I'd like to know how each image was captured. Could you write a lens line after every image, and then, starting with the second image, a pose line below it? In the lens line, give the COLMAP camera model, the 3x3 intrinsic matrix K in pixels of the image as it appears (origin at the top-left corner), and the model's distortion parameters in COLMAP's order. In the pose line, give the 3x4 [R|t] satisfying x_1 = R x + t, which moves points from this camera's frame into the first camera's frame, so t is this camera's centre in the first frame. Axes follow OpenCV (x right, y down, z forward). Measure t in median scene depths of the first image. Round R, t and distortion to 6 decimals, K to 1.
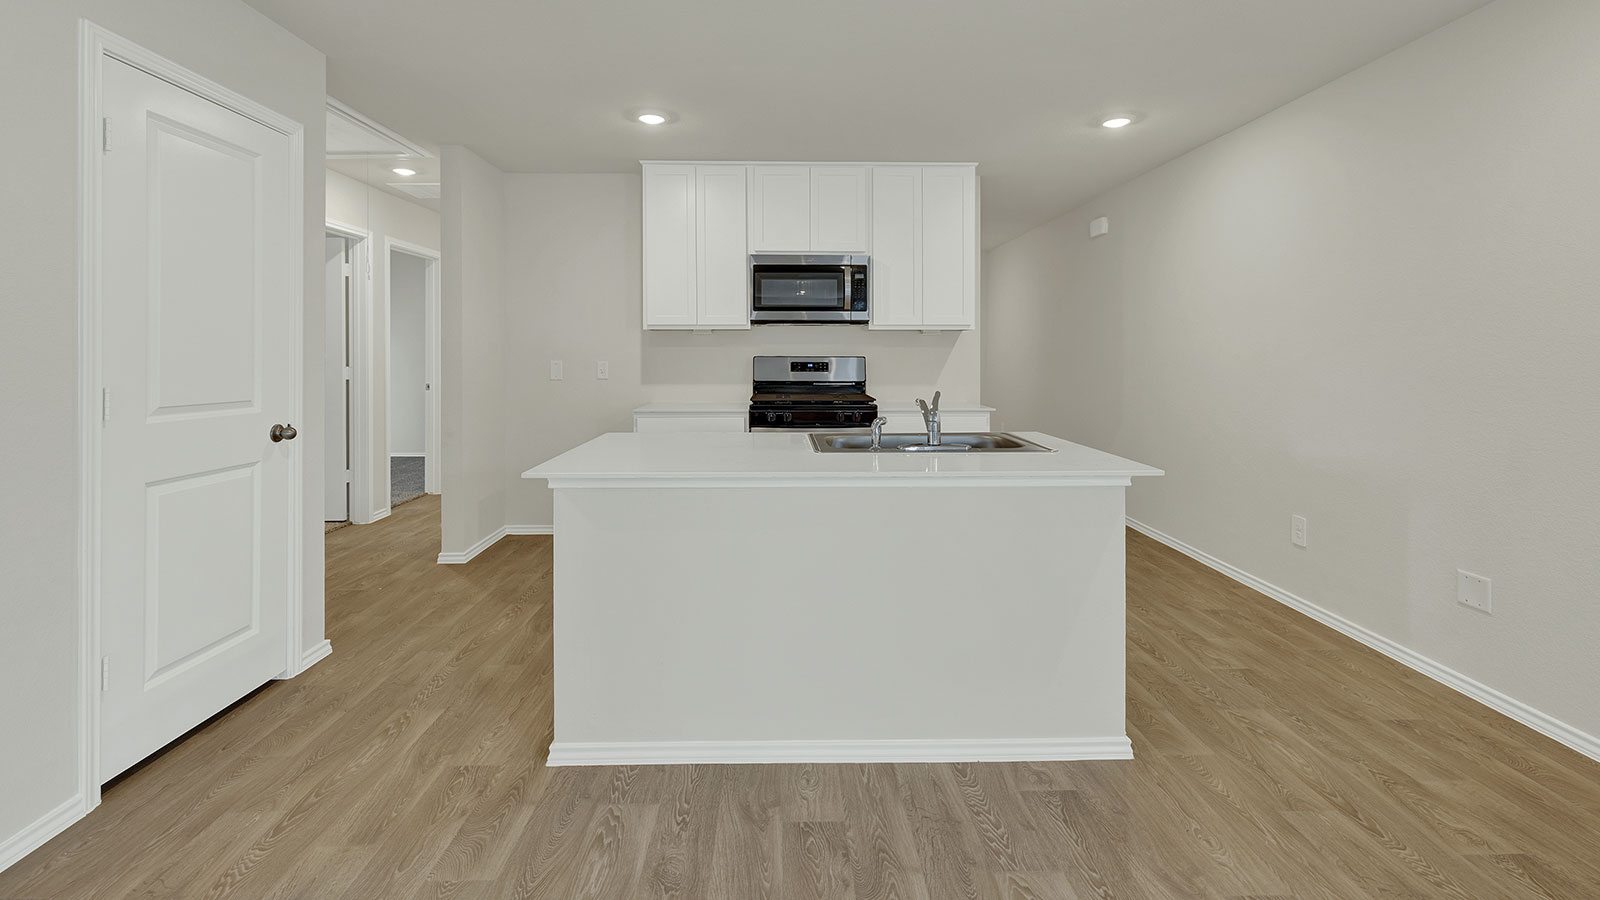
lens RADIAL K [[685.9, 0, 804.5], [0, 685.9, 358.5], [0, 0, 1]] dist [-0.011389, 0.002030]
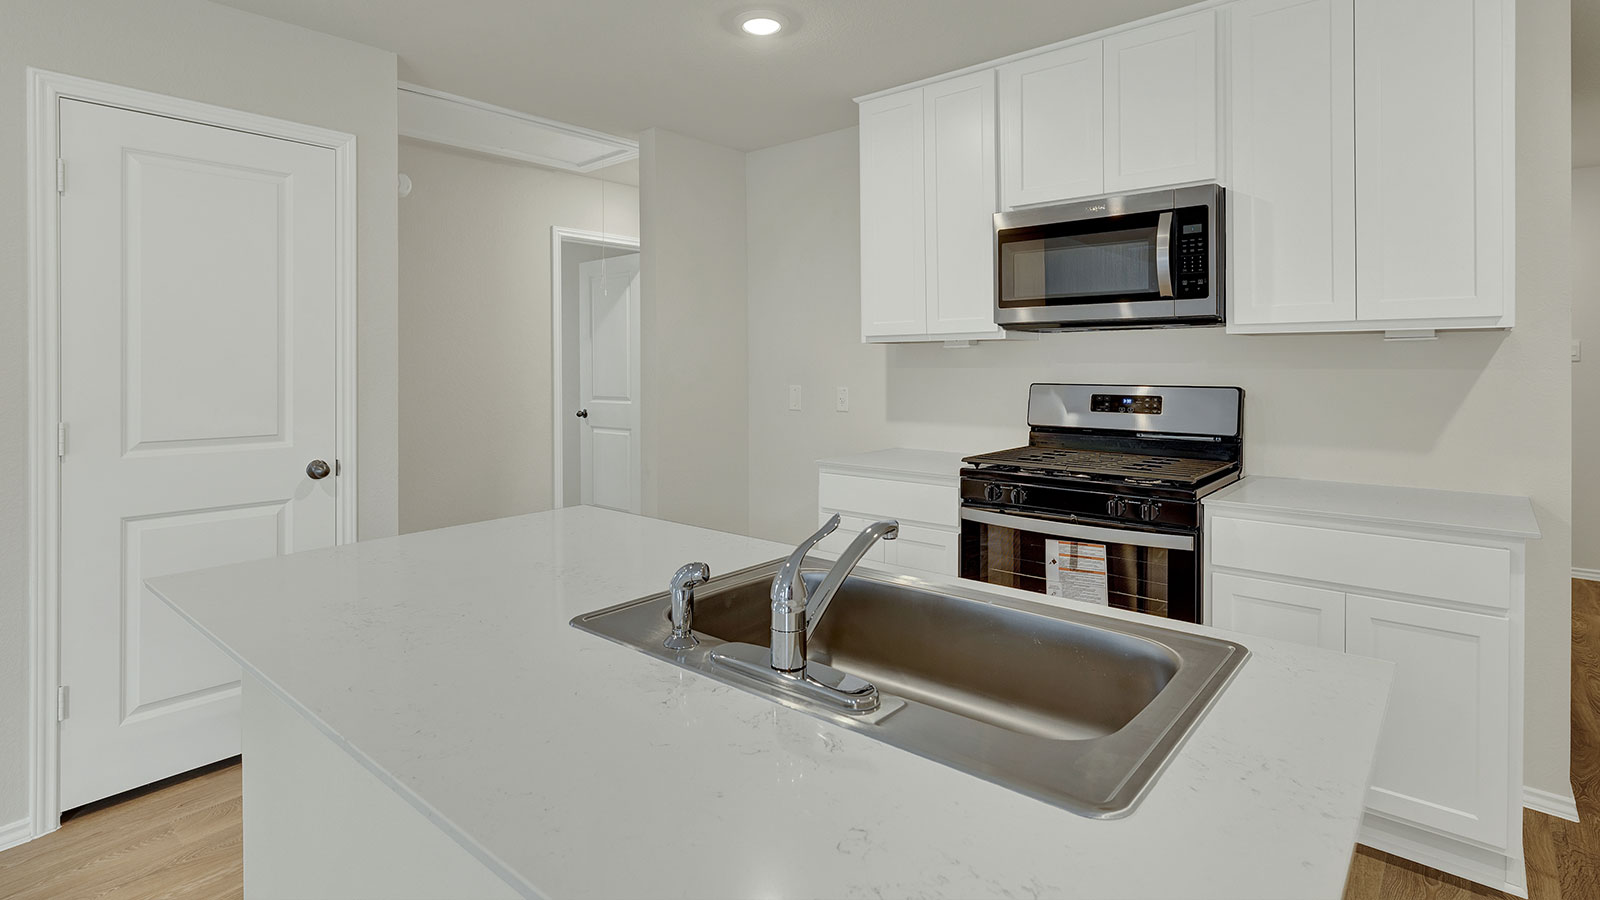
lens RADIAL K [[780.1, 0, 826.1], [0, 780.1, 368.3], [0, 0, 1]] dist [0.000788, 0.002896]
pose [[0.738361, 0.002273, -0.674402, 0.270758], [-0.000350, 0.999995, 0.002988, -0.019387], [0.674406, -0.001970, 0.738358, 0.399937]]
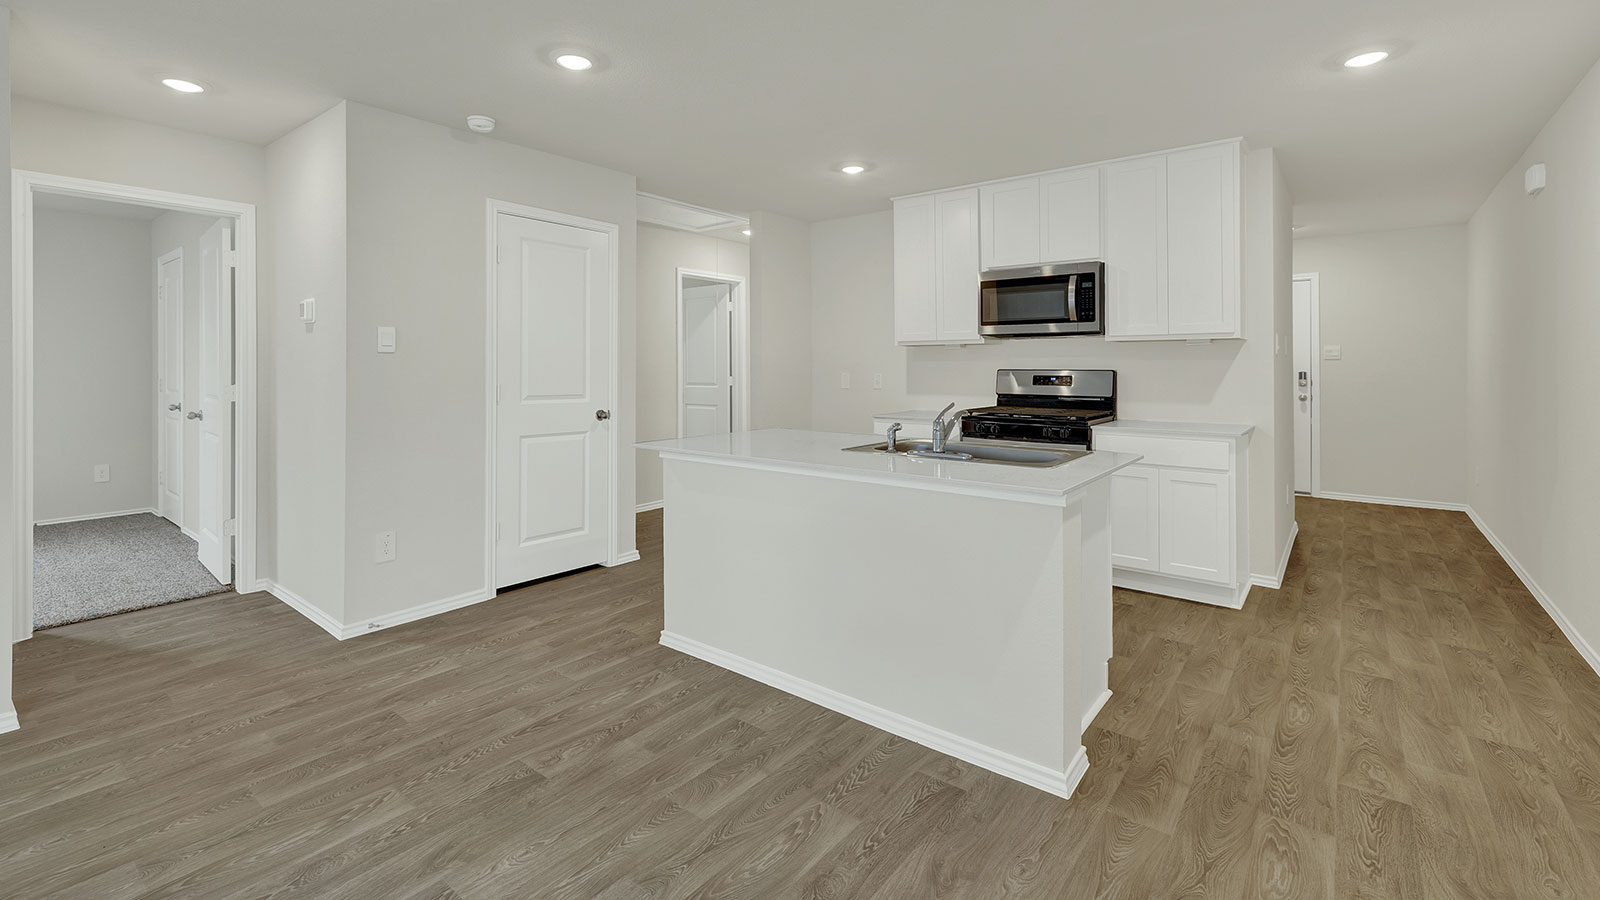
lens RADIAL K [[705.8, 0, 817.3], [0, 705.8, 369.5], [0, 0, 1]] dist [-0.005313, -0.000101]
pose [[0.765571, 0.001643, -0.643349, 0.424458], [-0.004078, 0.999989, -0.002299, 0.000708], [0.643338, 0.004383, 0.765570, 0.019490]]
